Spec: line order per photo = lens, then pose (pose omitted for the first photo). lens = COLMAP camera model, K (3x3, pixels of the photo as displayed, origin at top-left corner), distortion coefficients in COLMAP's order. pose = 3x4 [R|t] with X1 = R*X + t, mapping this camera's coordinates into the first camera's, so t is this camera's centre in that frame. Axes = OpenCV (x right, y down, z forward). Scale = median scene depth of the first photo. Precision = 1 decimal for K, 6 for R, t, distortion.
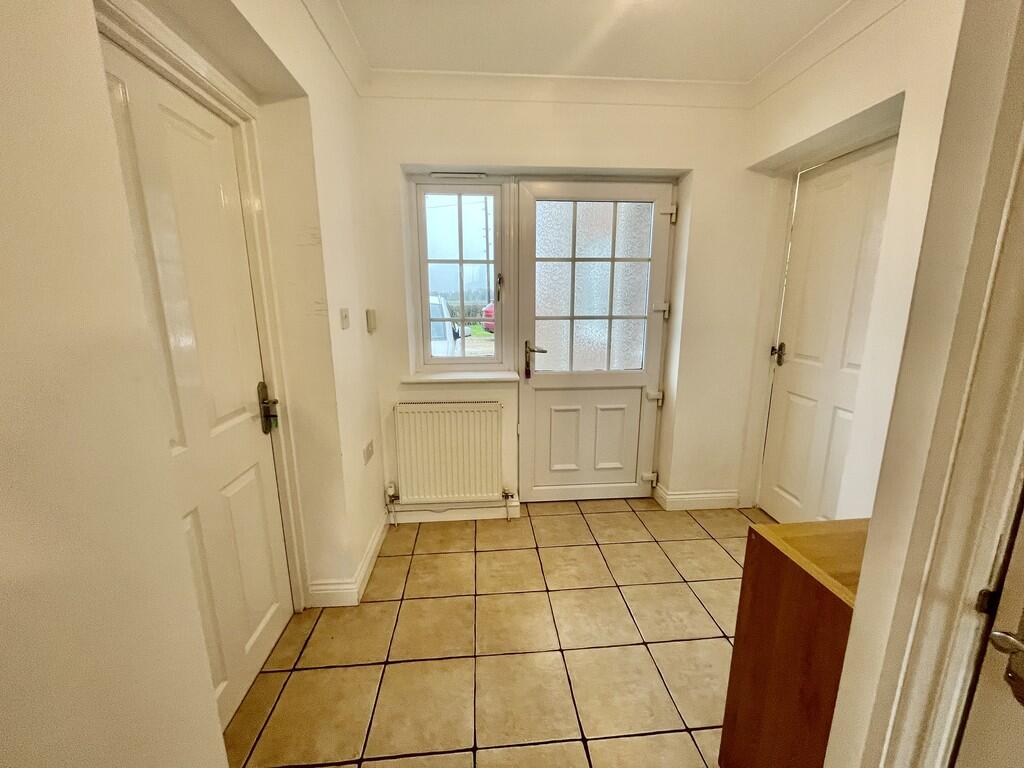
lens RADIAL K [[414.1, 0, 510.2], [0, 414.1, 385.6], [0, 0, 1]] dist [-0.005486, 0.000027]
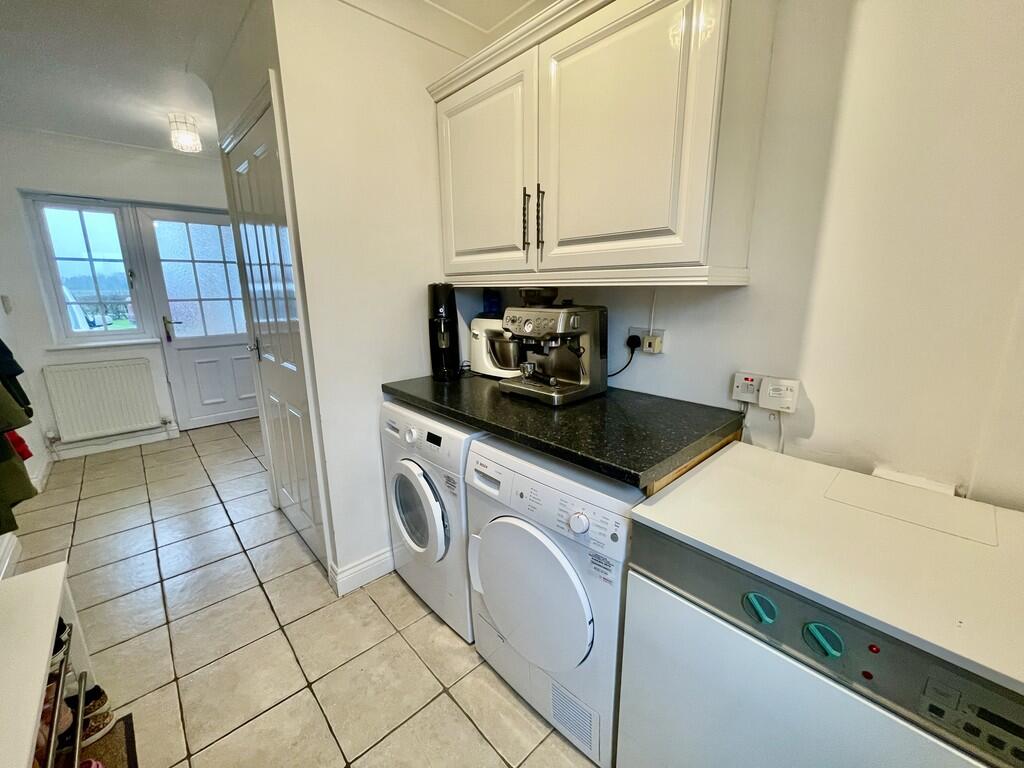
lens RADIAL K [[414.1, 0, 514.7], [0, 414.1, 384.0], [0, 0, 1]] dist [-0.005486, 0.000027]
pose [[0.784754, -0.141026, 0.603550, 0.100387], [0.126079, 0.989733, 0.067329, 0.188917], [-0.606848, 0.023259, 0.794477, -0.910336]]
